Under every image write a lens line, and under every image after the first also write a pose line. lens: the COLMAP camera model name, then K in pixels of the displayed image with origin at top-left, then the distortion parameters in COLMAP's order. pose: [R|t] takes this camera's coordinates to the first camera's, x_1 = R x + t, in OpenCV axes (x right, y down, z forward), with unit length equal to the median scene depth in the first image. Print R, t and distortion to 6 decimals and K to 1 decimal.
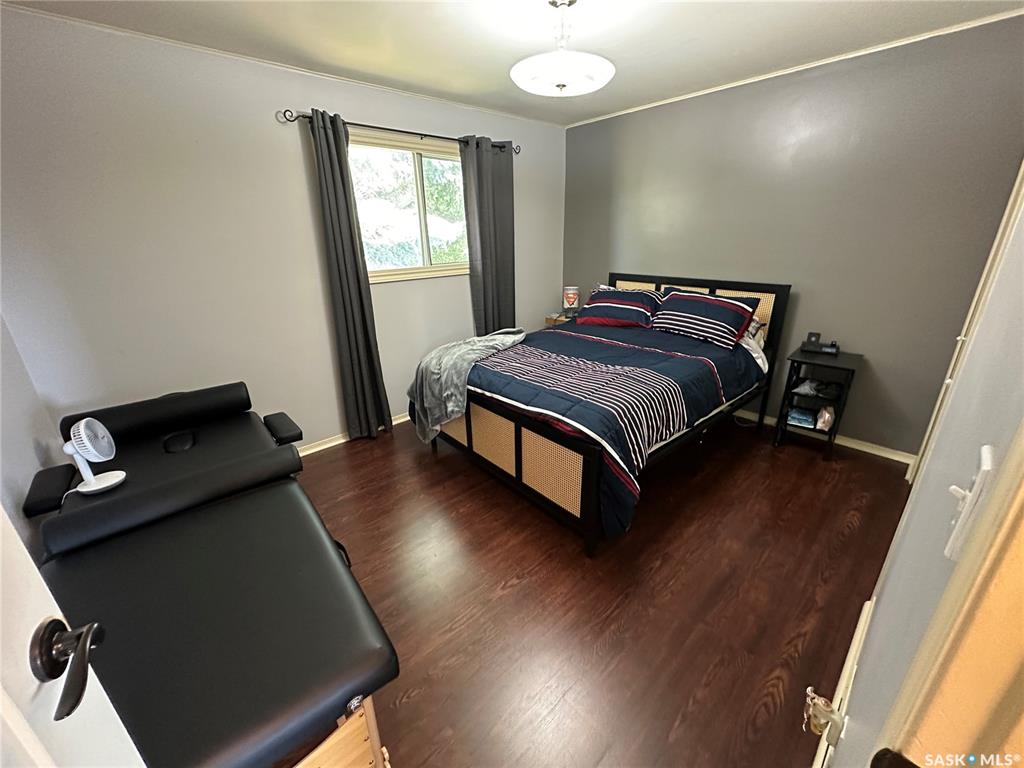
lens RADIAL K [[407.4, 0, 512.0], [0, 407.4, 384.0], [0, 0, 1]] dist [-0.003812, 0.000219]
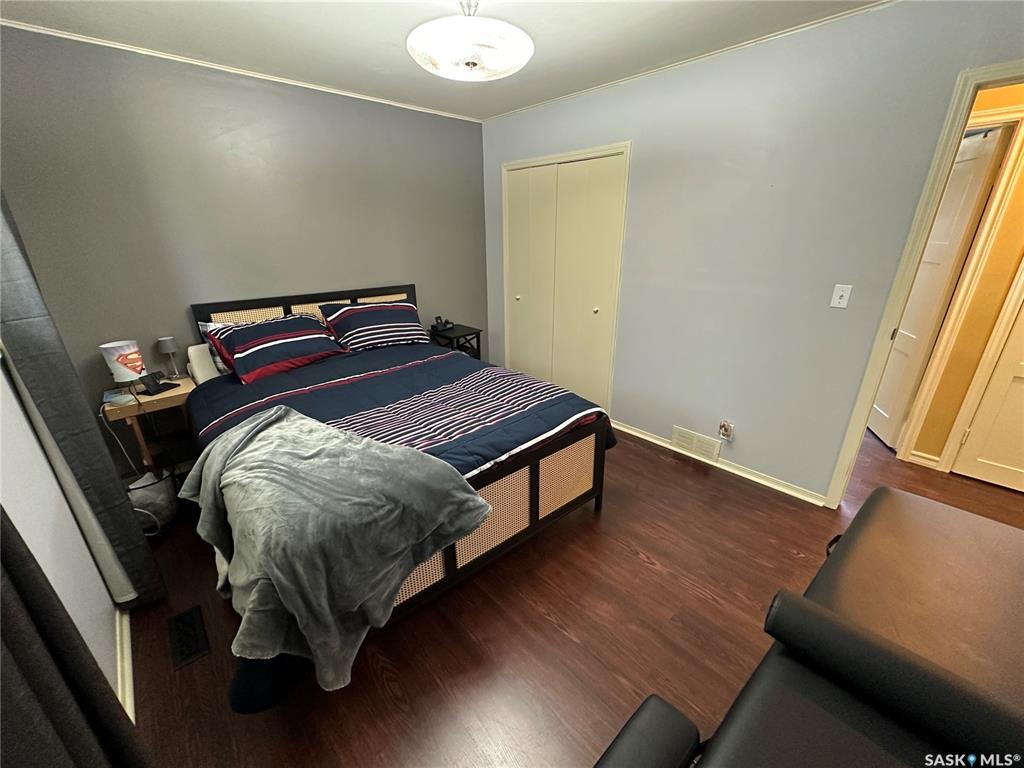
lens RADIAL K [[407.4, 0, 512.0], [0, 407.4, 384.0], [0, 0, 1]] dist [-0.003812, 0.000219]
pose [[-0.000385, -0.331359, 0.943505, -0.631256], [0.353488, 0.882546, 0.310094, -0.280967], [-0.935439, 0.333637, 0.116792, 0.754853]]
